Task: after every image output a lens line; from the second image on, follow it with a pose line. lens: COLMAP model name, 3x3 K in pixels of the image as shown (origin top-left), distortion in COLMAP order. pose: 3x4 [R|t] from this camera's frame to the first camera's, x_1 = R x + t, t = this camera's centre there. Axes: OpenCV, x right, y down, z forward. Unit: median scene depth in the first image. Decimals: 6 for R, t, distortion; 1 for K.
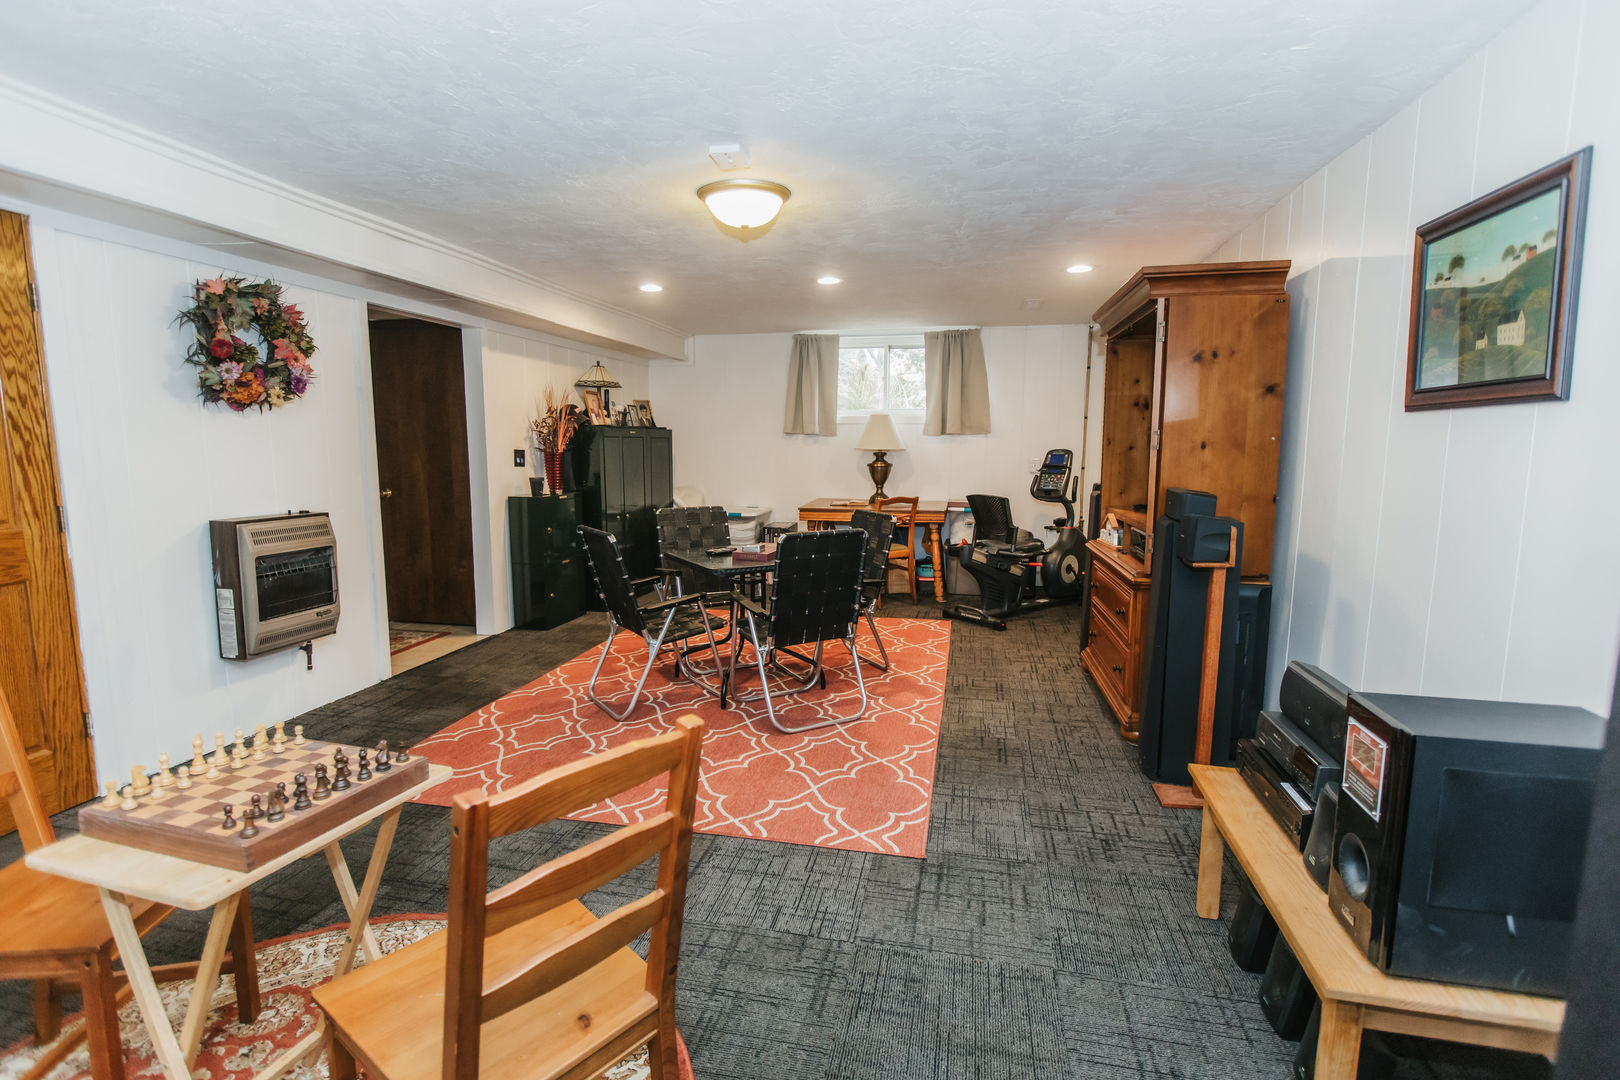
lens RADIAL K [[766.0, 0, 810.0], [0, 766.0, 540.0], [0, 0, 1]] dist [0.000428, -0.000040]
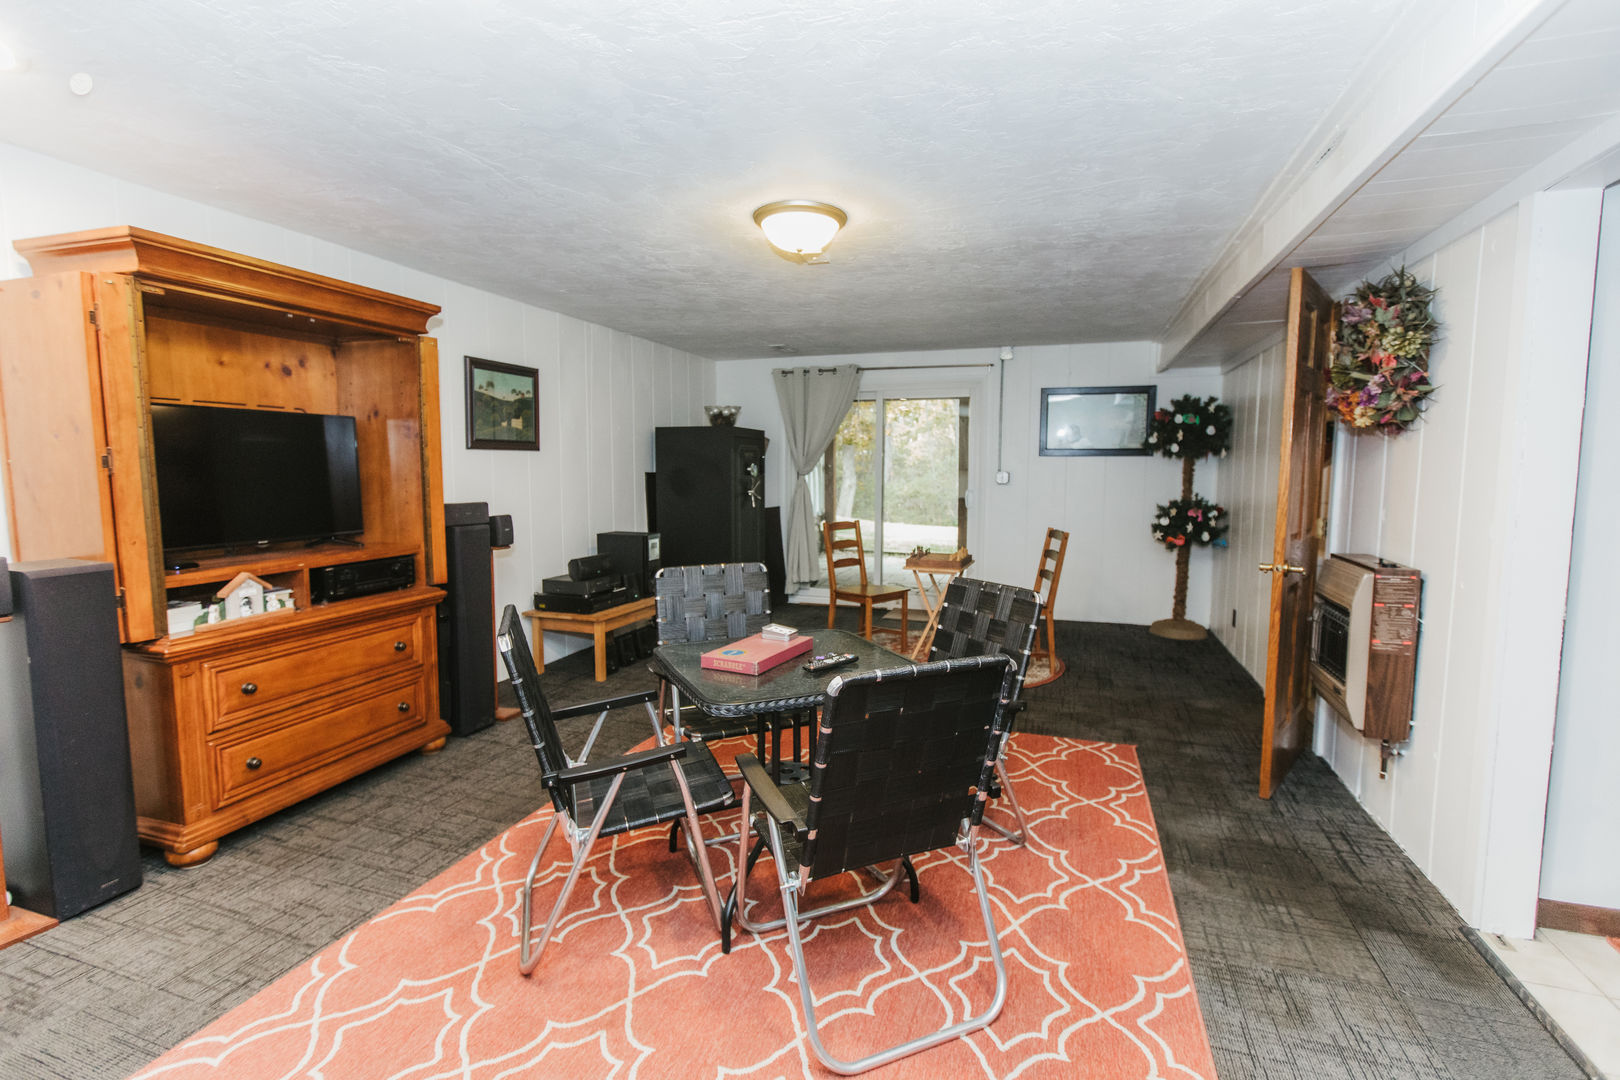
lens RADIAL K [[766.0, 0, 810.0], [0, 766.0, 540.0], [0, 0, 1]] dist [0.000428, -0.000040]
pose [[-0.994046, -0.018021, 0.107457, -0.189054], [0.006141, 0.975394, 0.220383, -0.236232], [-0.108784, 0.219731, -0.969476, 1.836801]]
